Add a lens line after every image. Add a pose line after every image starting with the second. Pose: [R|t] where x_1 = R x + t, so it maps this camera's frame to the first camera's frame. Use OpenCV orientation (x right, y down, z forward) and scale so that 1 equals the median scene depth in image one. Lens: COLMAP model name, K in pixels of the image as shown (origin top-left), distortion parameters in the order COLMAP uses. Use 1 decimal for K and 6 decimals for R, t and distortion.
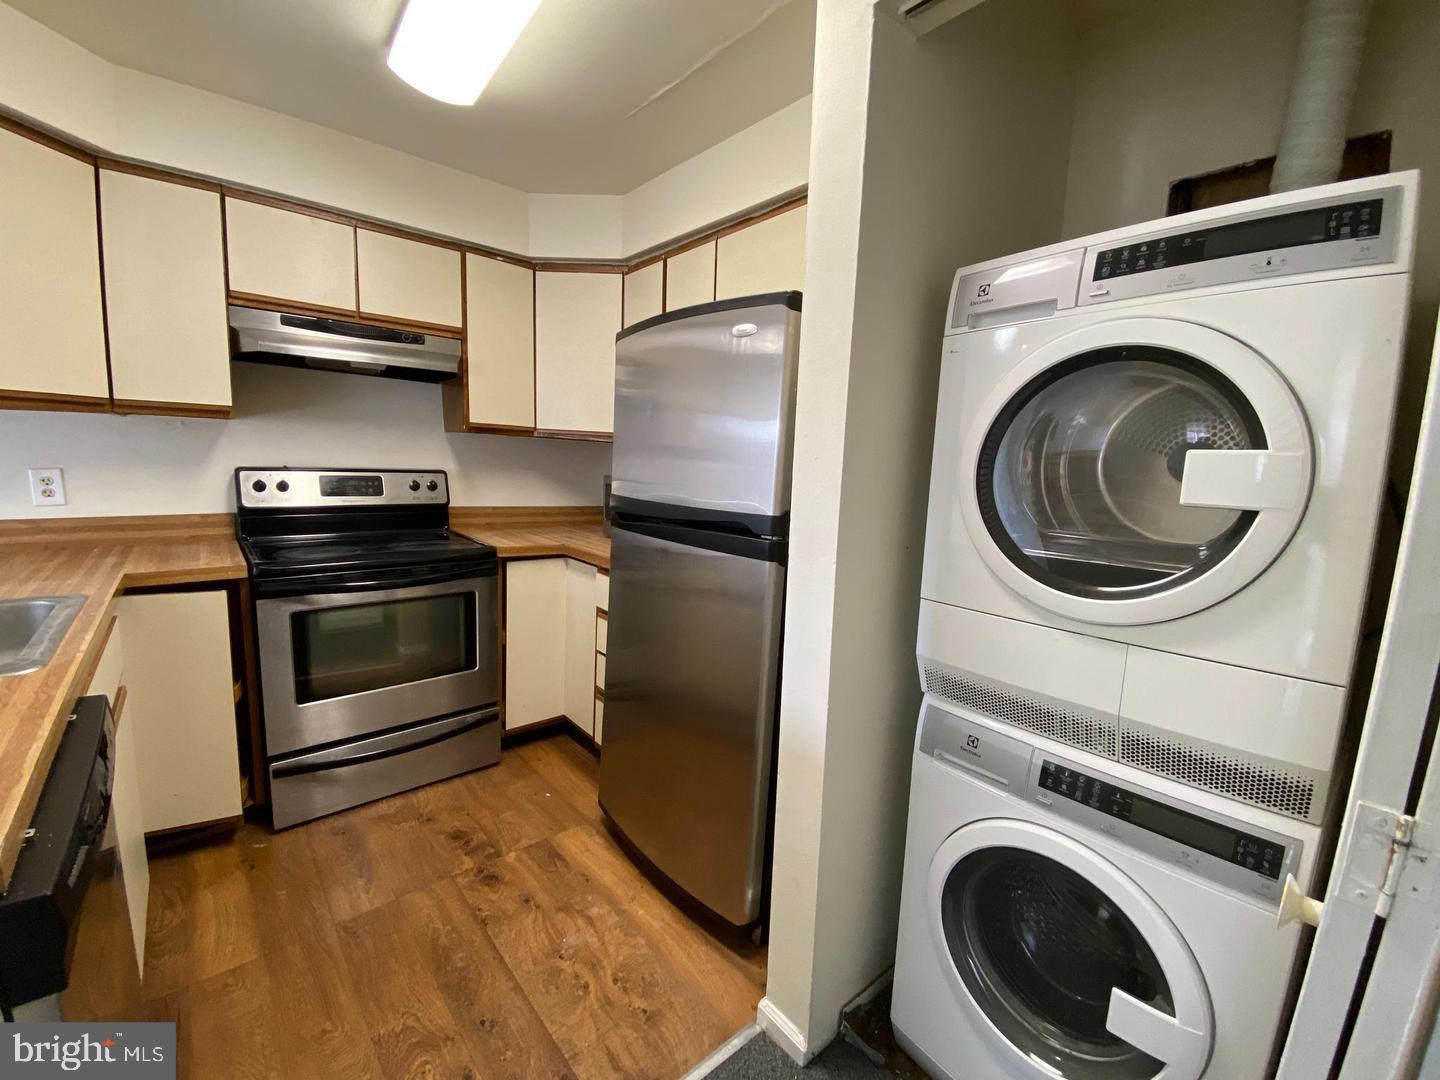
lens RADIAL K [[580.6, 0, 719.7], [0, 580.6, 540.2], [0, 0, 1]] dist [0.029560, -0.029208]
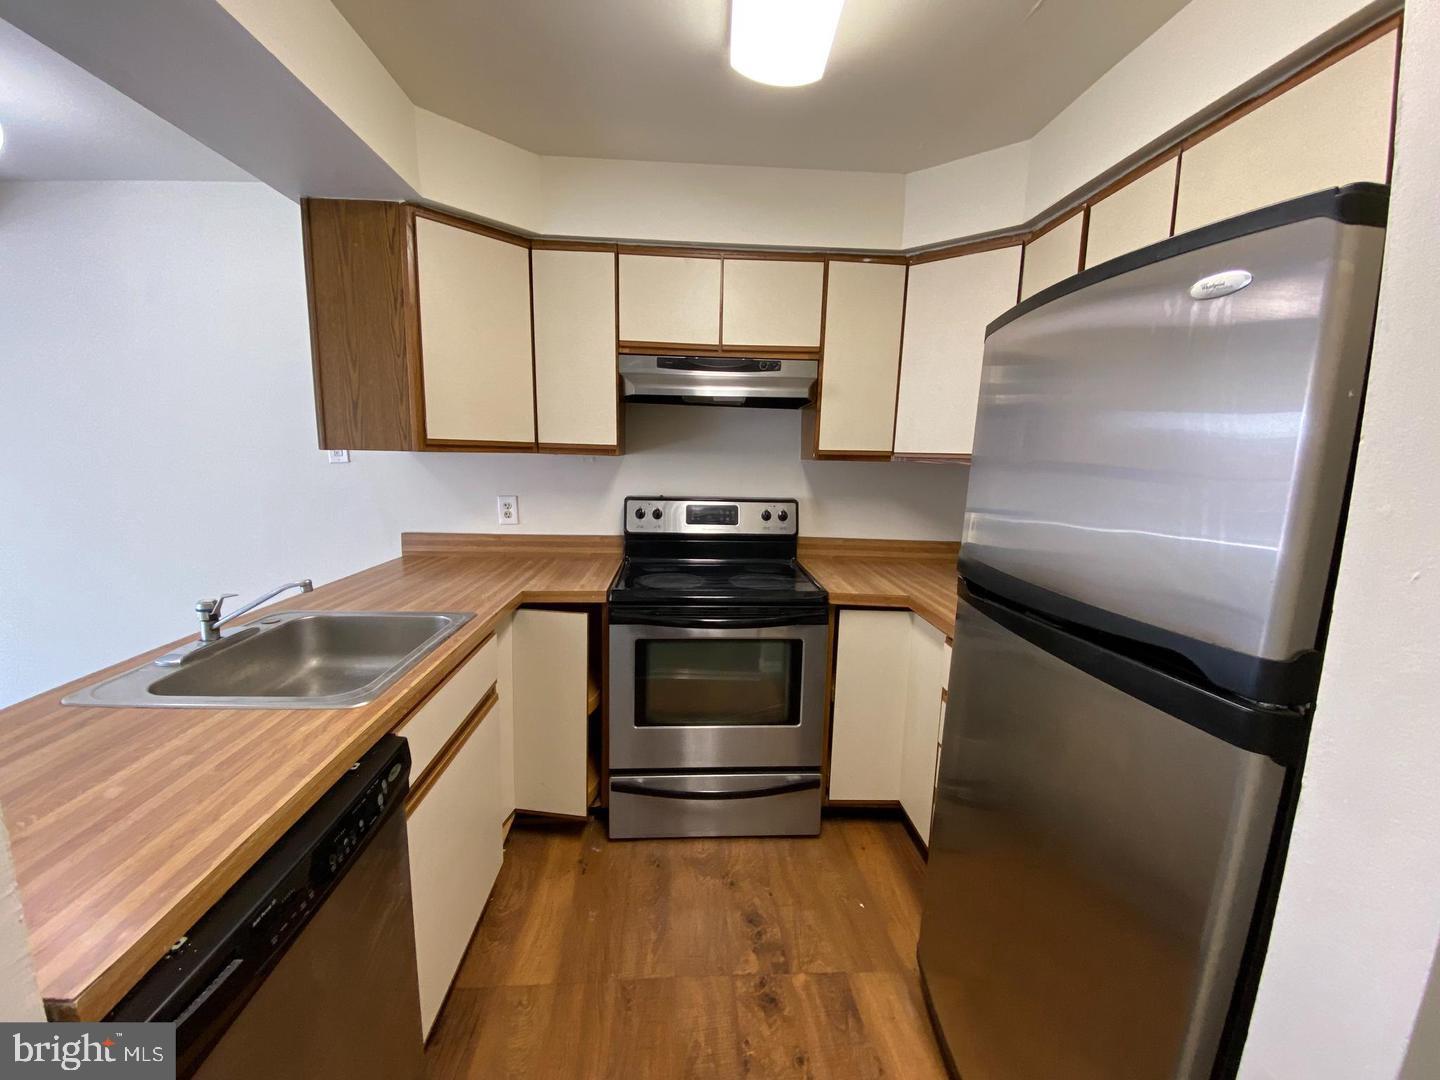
lens RADIAL K [[580.6, 0, 719.7], [0, 580.6, 540.2], [0, 0, 1]] dist [0.029560, -0.029208]
pose [[0.788687, 0.070073, -0.610788, 0.014602], [-0.075621, 0.996996, 0.016734, -0.073524], [0.610126, 0.032991, 0.791617, 0.219270]]
